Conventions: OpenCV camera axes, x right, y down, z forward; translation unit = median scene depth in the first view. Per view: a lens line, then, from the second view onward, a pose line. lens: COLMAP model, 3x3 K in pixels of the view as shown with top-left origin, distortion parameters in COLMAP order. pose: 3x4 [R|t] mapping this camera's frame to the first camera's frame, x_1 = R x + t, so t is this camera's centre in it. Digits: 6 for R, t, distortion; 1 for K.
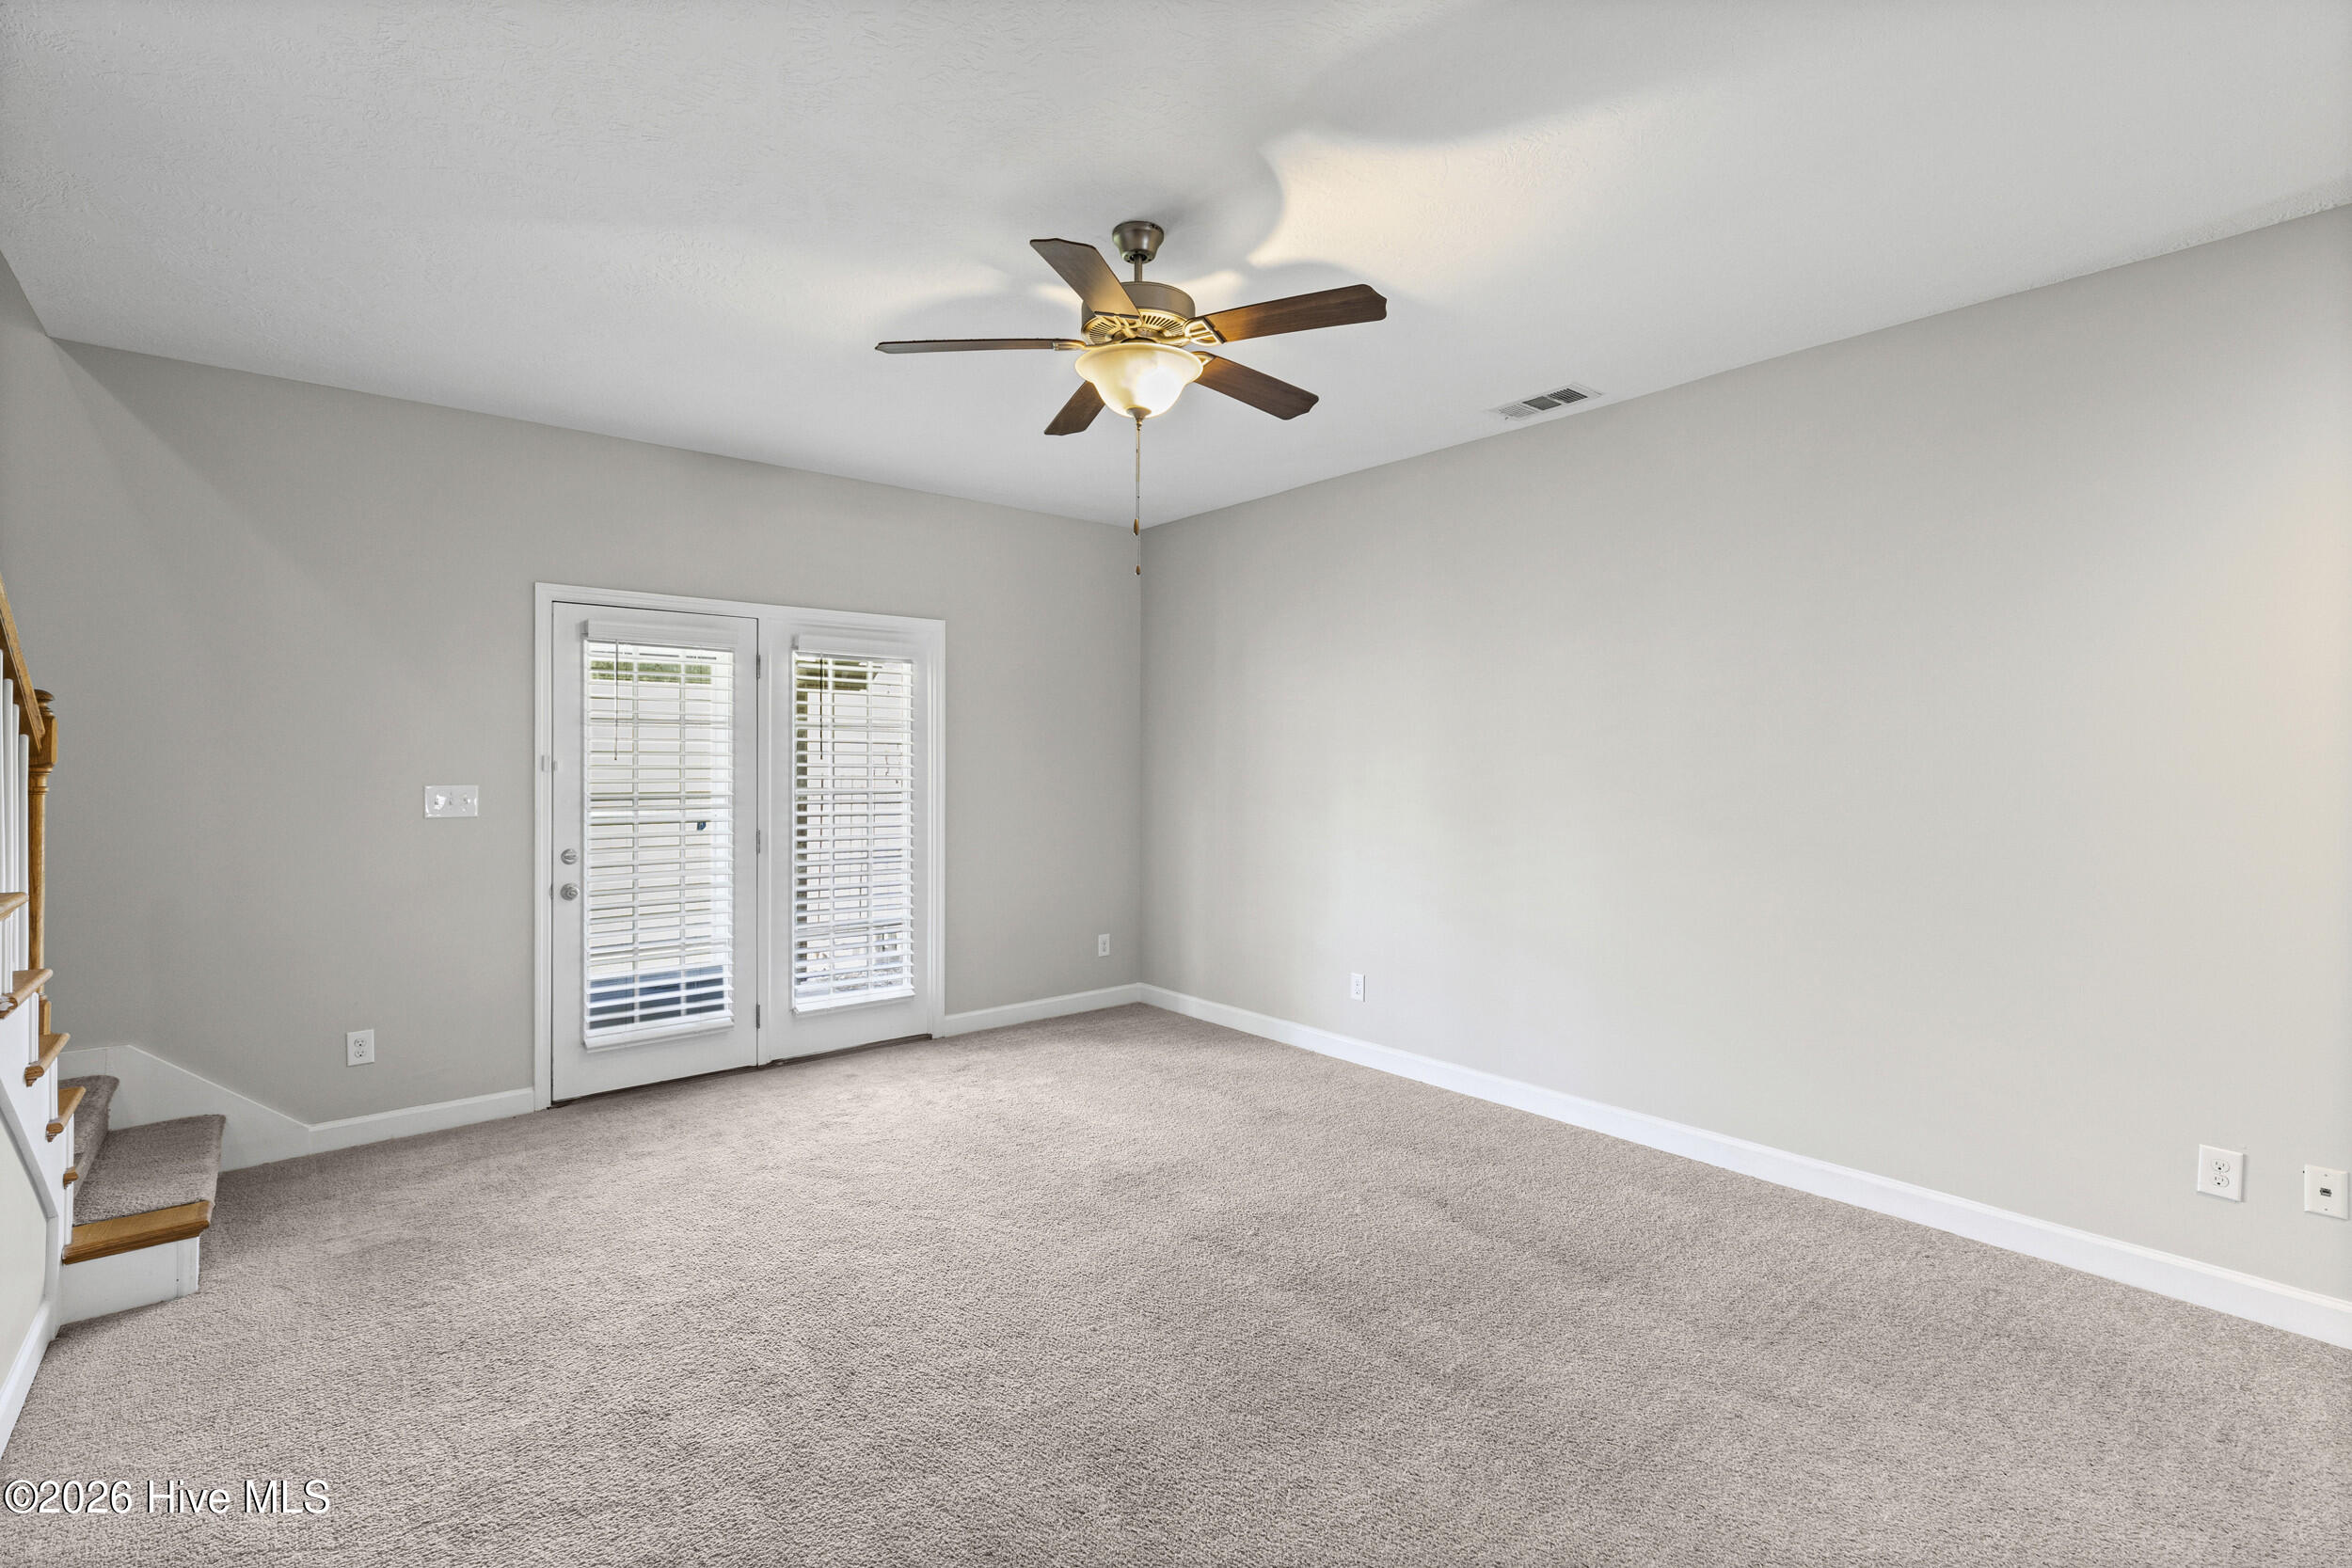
lens RADIAL K [[1066.5, 0, 1189.8], [0, 1066.5, 770.8], [0, 0, 1]] dist [-0.001958, -0.000230]
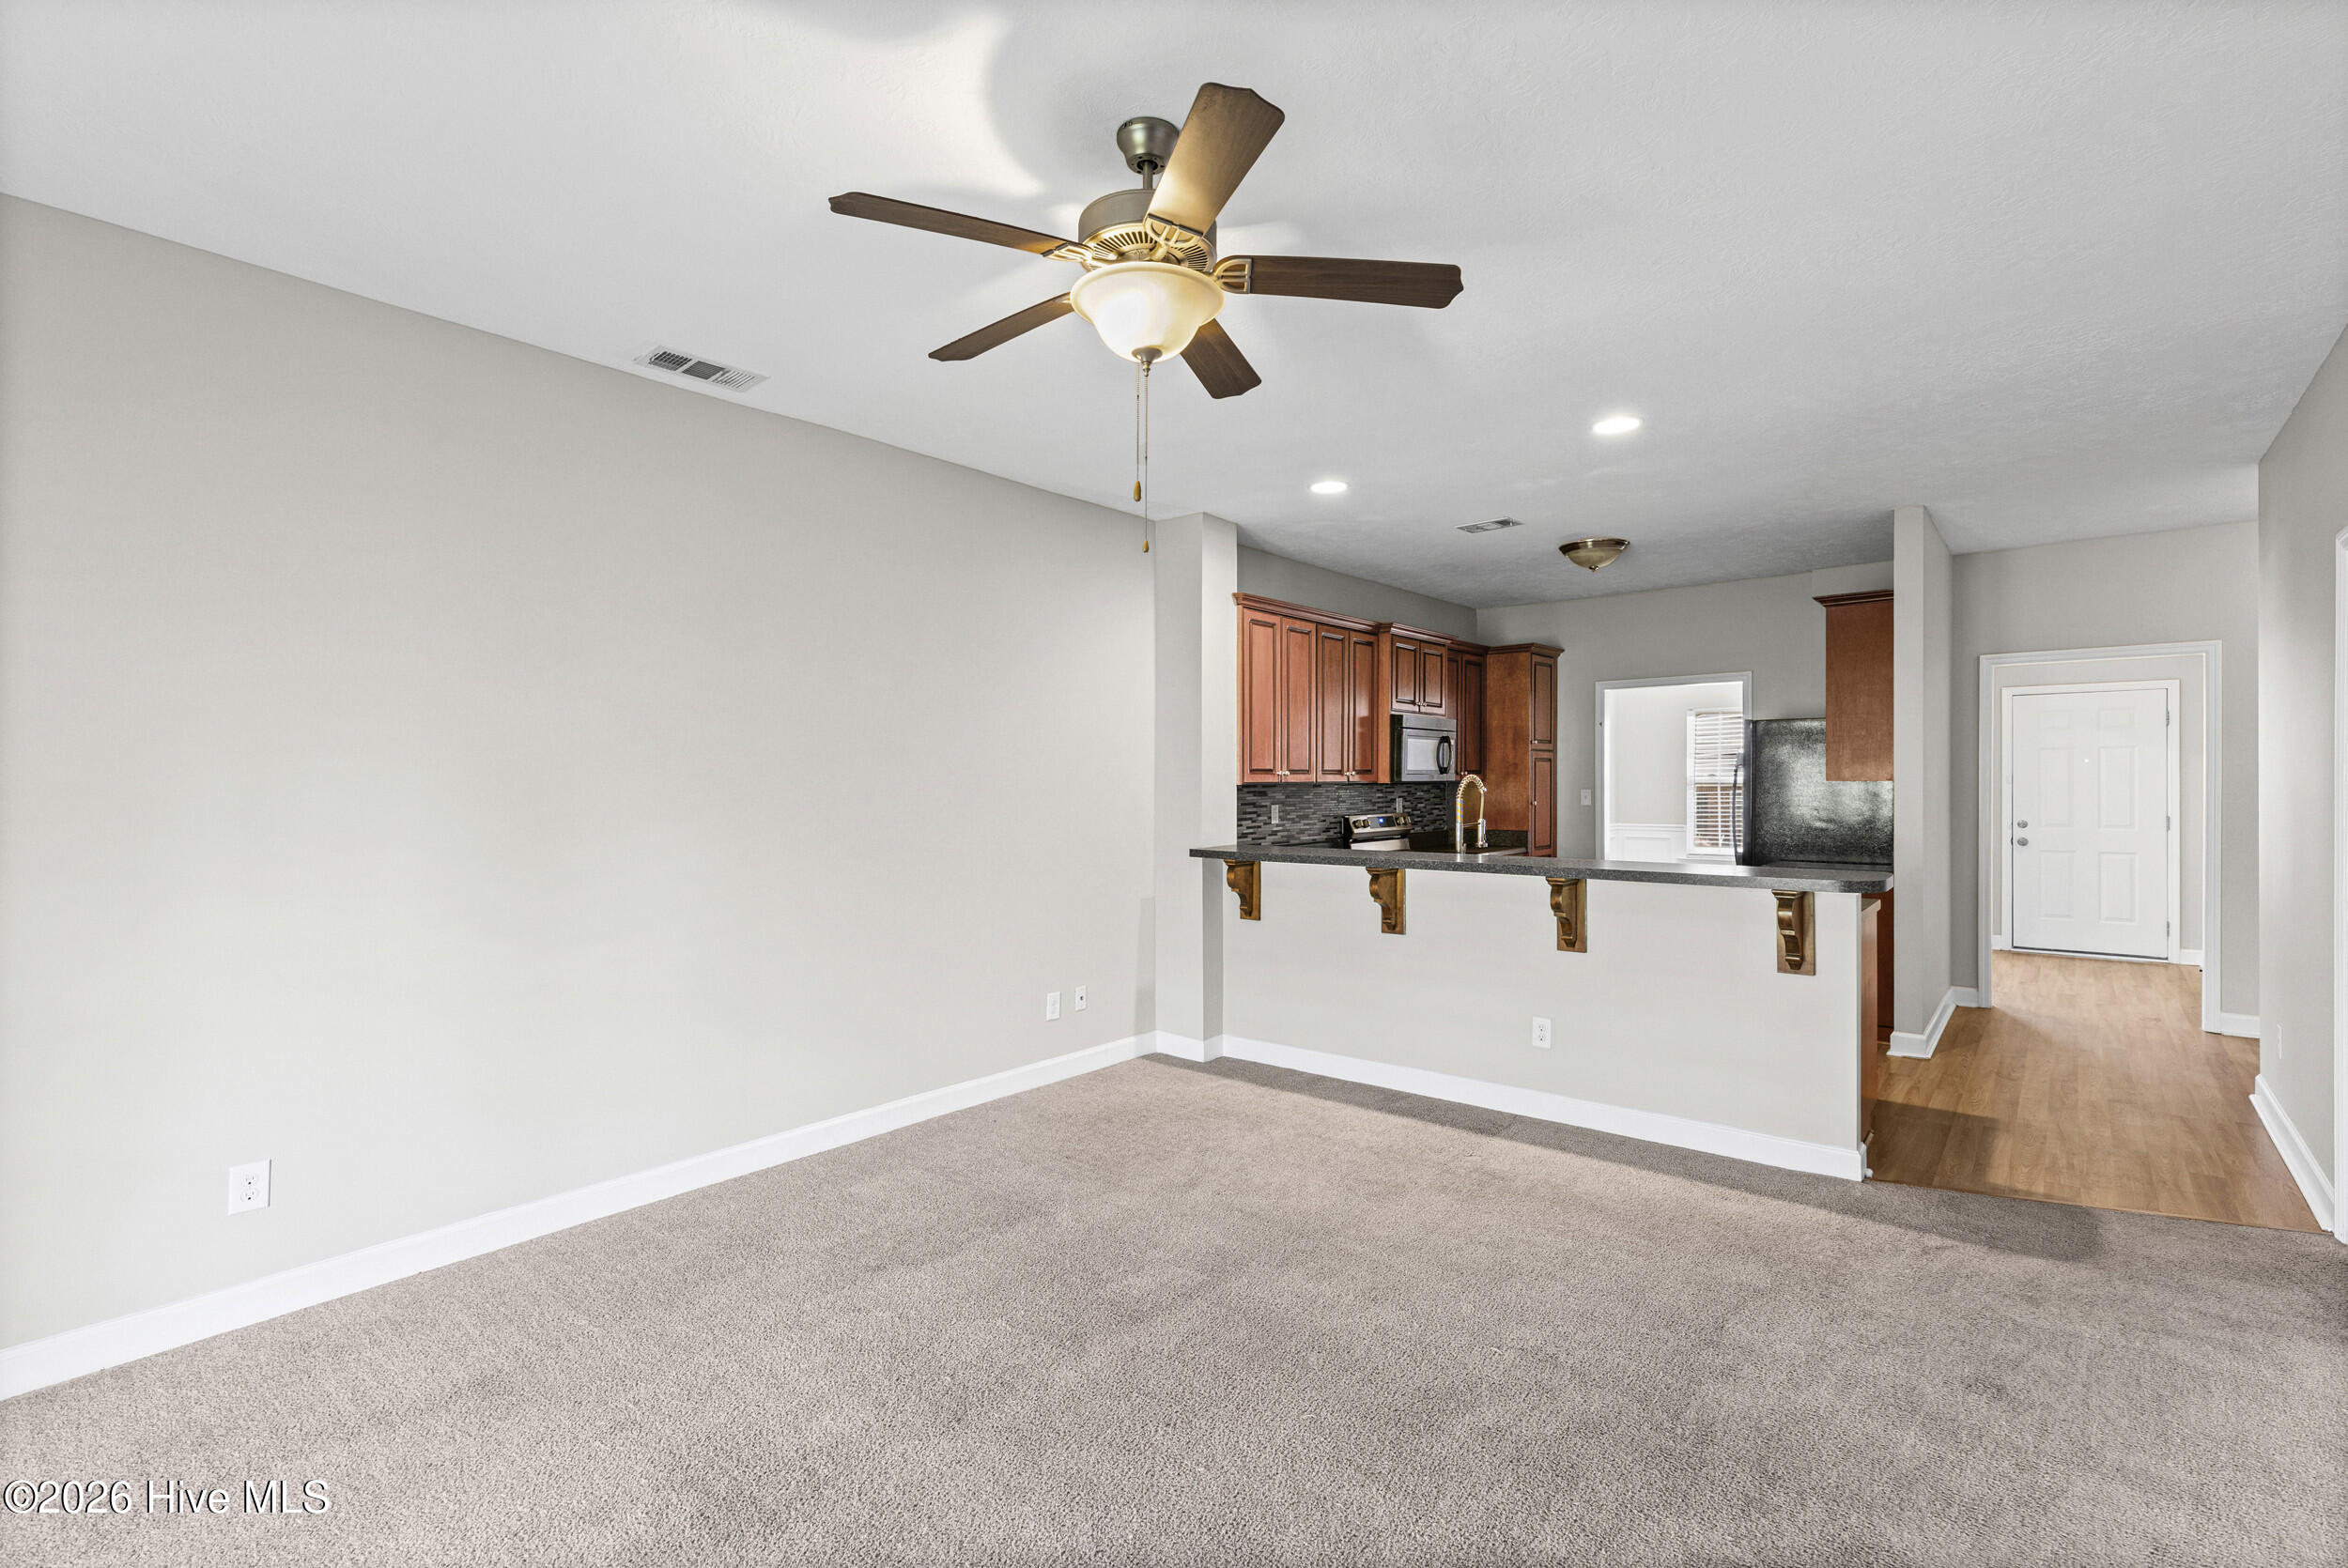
lens RADIAL K [[1064.7, 0, 1187.8], [0, 1064.7, 770.9], [0, 0, 1]] dist [-0.001958, -0.000230]
pose [[-0.153643, 0.002196, 0.988124, -0.690755], [0.025093, 0.999684, 0.001680, -0.007520], [-0.987808, 0.025053, -0.153650, 0.870084]]
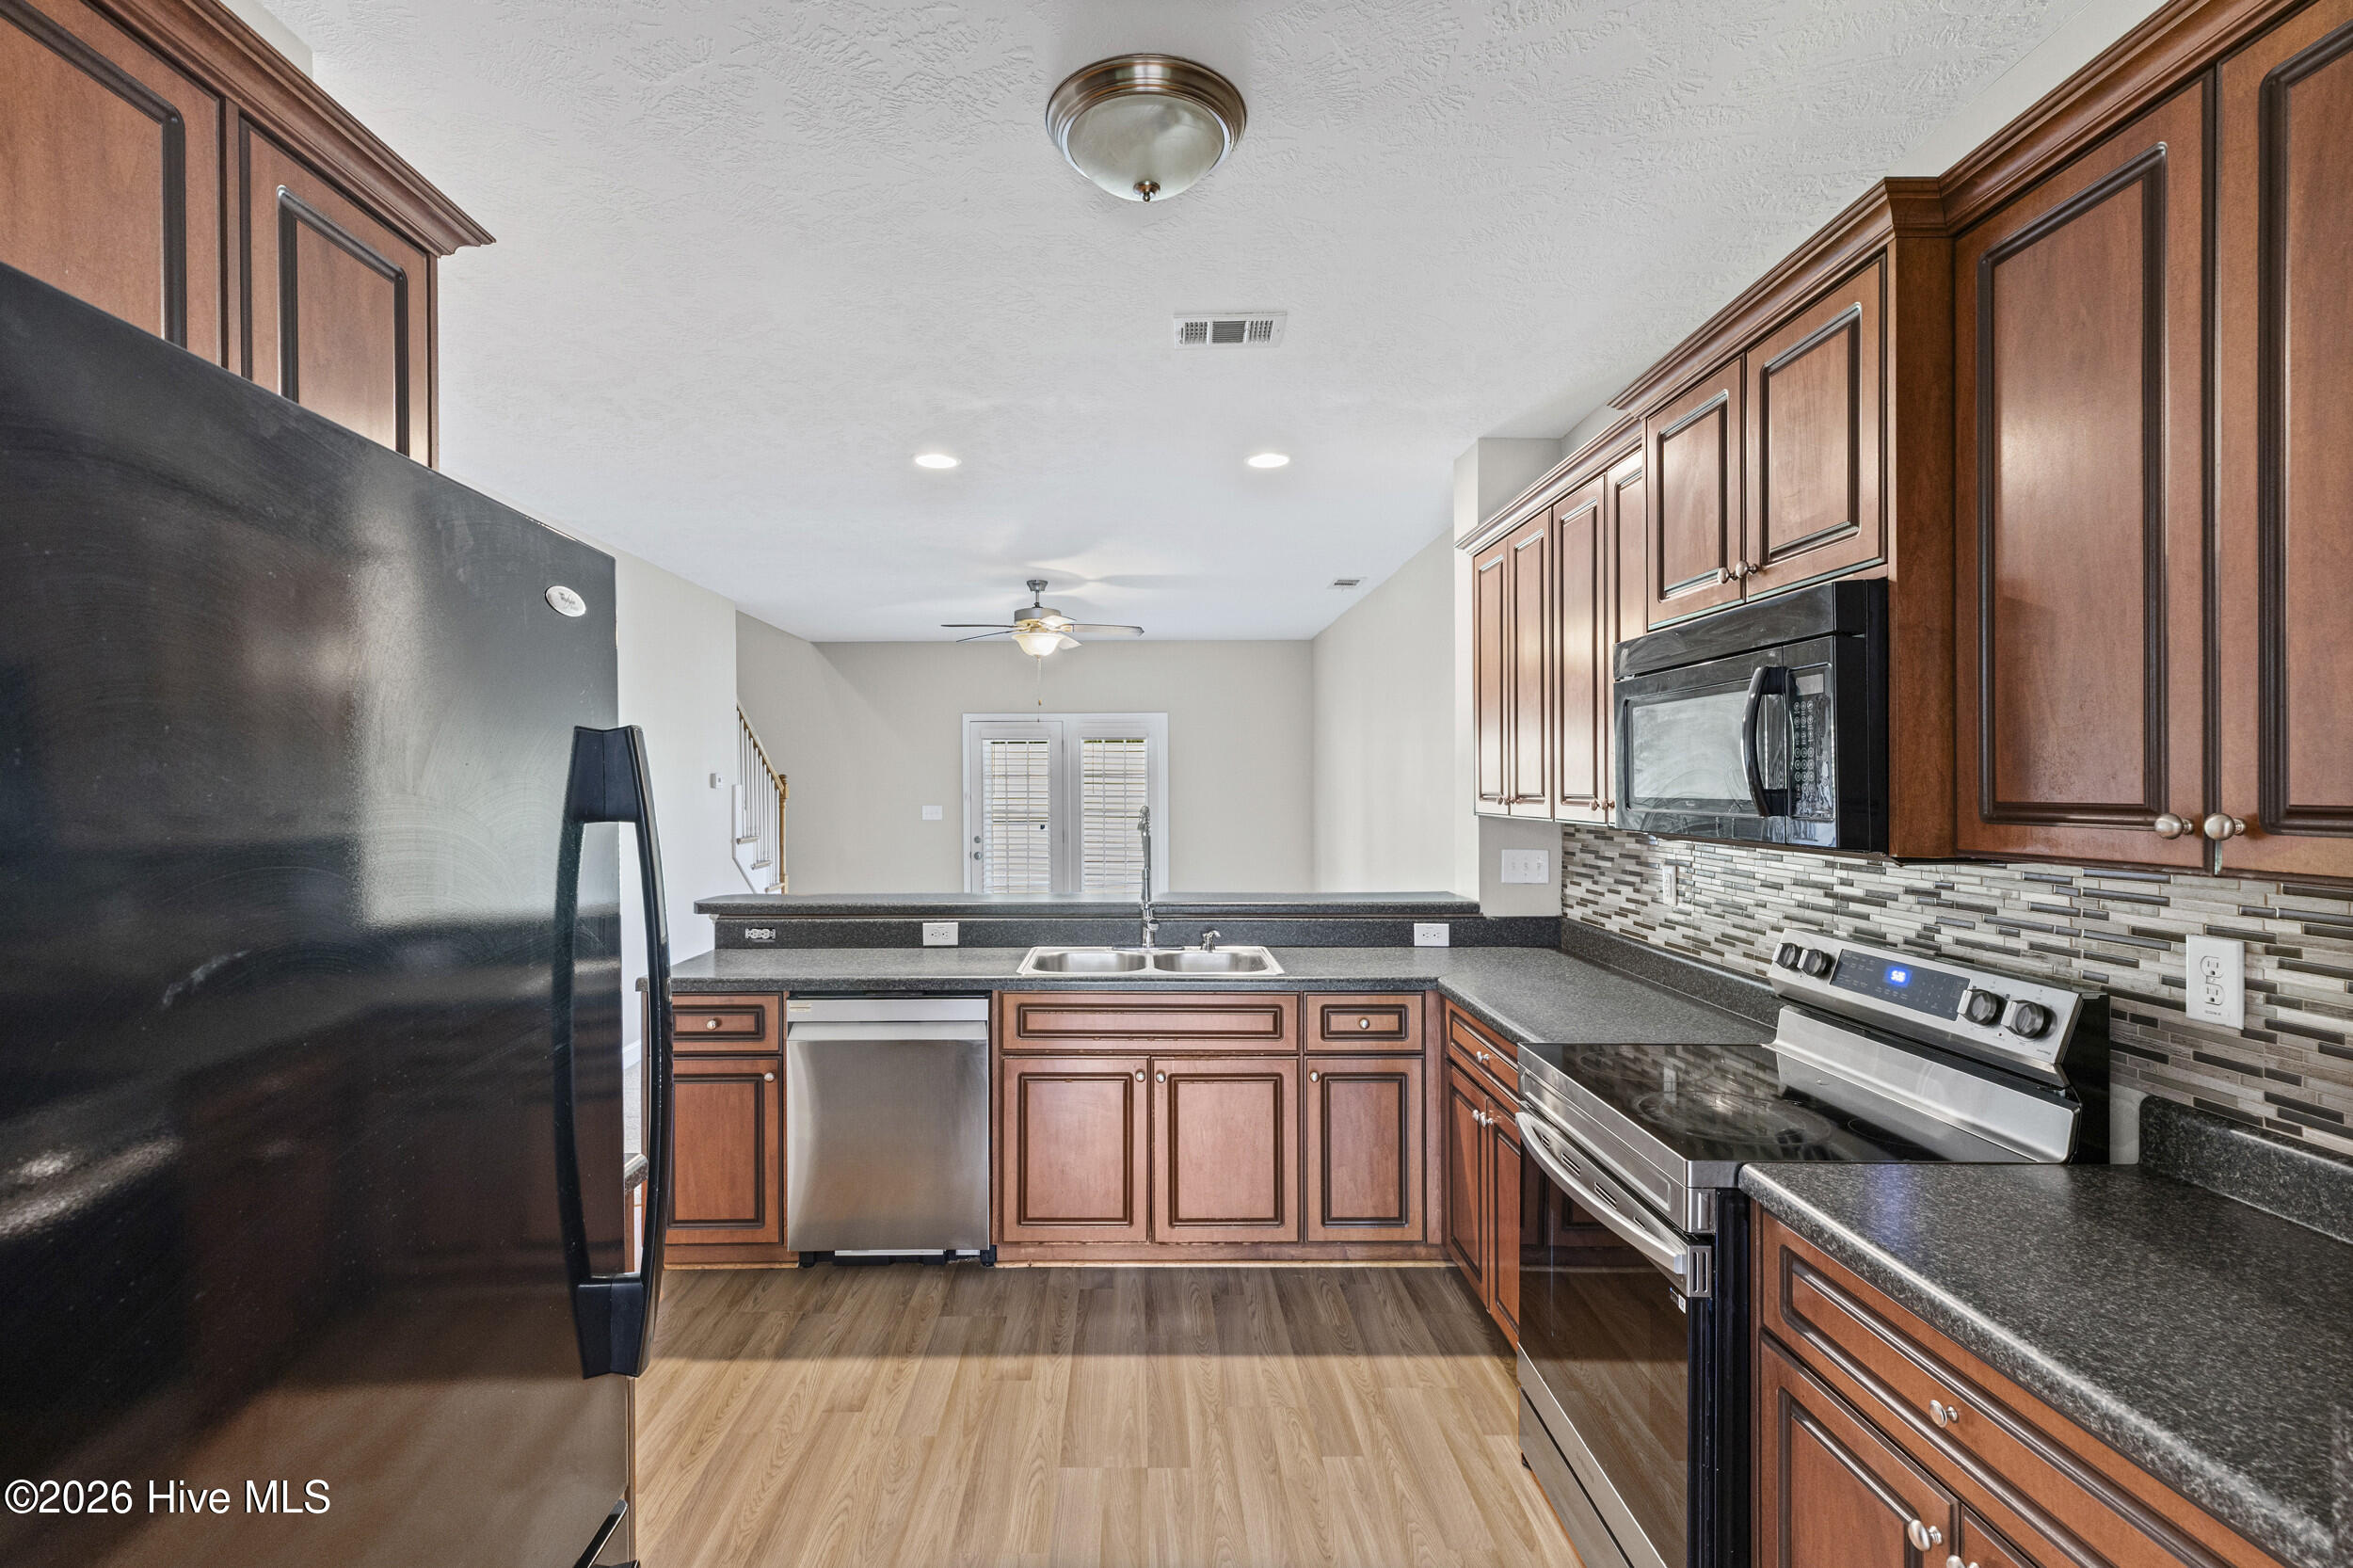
lens RADIAL K [[1067.1, 0, 1140.4], [0, 1067.1, 786.1], [0, 0, 1]] dist [0.002586, 0.000030]
pose [[0.754720, -0.005684, -0.656022, 1.369869], [-0.008525, 0.999793, -0.018470, 0.011357], [0.655991, 0.019532, 0.754516, -0.532810]]
